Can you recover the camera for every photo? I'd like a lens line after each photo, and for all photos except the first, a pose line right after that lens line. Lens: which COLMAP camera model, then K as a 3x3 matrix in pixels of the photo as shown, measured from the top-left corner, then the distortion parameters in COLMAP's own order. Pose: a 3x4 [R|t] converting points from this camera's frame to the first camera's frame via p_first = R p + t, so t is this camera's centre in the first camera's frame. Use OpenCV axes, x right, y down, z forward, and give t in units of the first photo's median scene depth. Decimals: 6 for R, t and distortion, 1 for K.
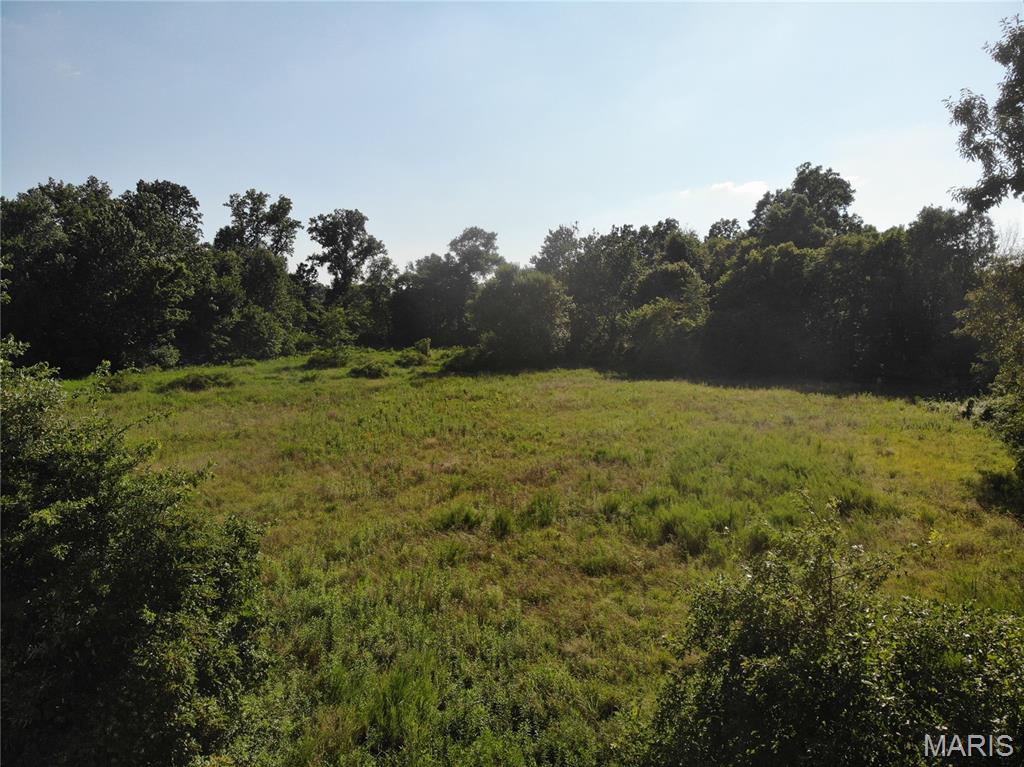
lens RADIAL K [[727.5, 0, 512.0], [0, 727.5, 383.5], [0, 0, 1]] dist [0.004302, -0.059424]
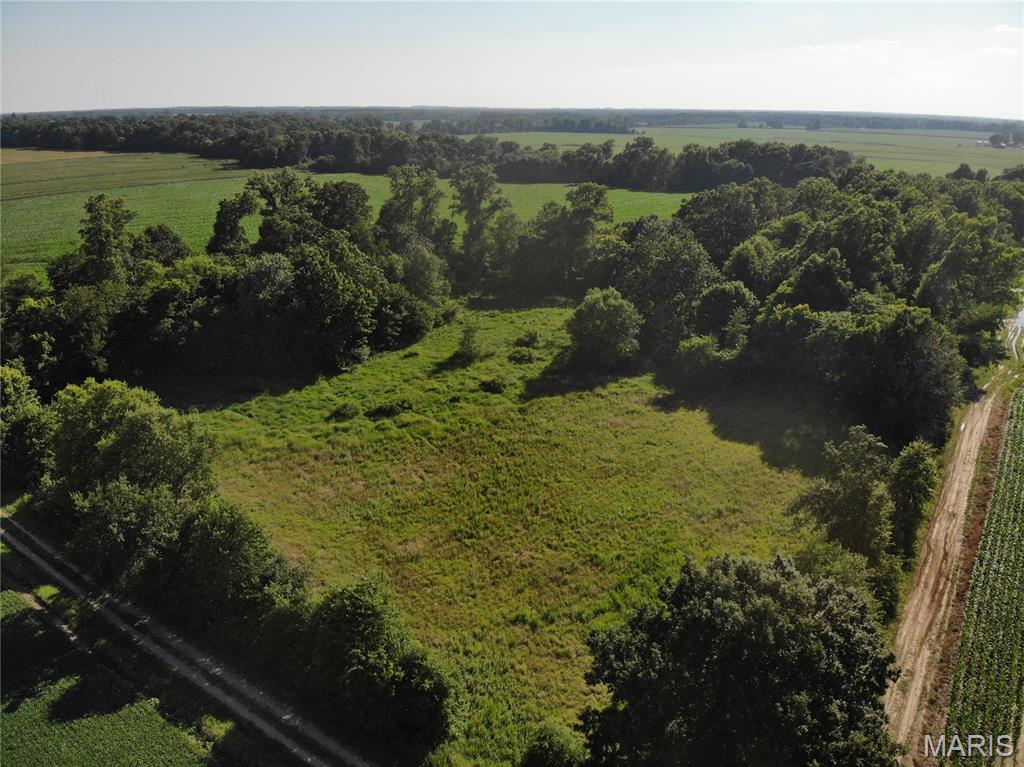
lens RADIAL K [[727.5, 0, 512.0], [0, 727.5, 383.5], [0, 0, 1]] dist [0.004302, -0.059424]
pose [[0.983851, 0.075364, -0.162348, 0.046136], [-0.028096, 0.960817, 0.275757, -0.236323], [0.176768, -0.266743, 0.947418, -0.229039]]
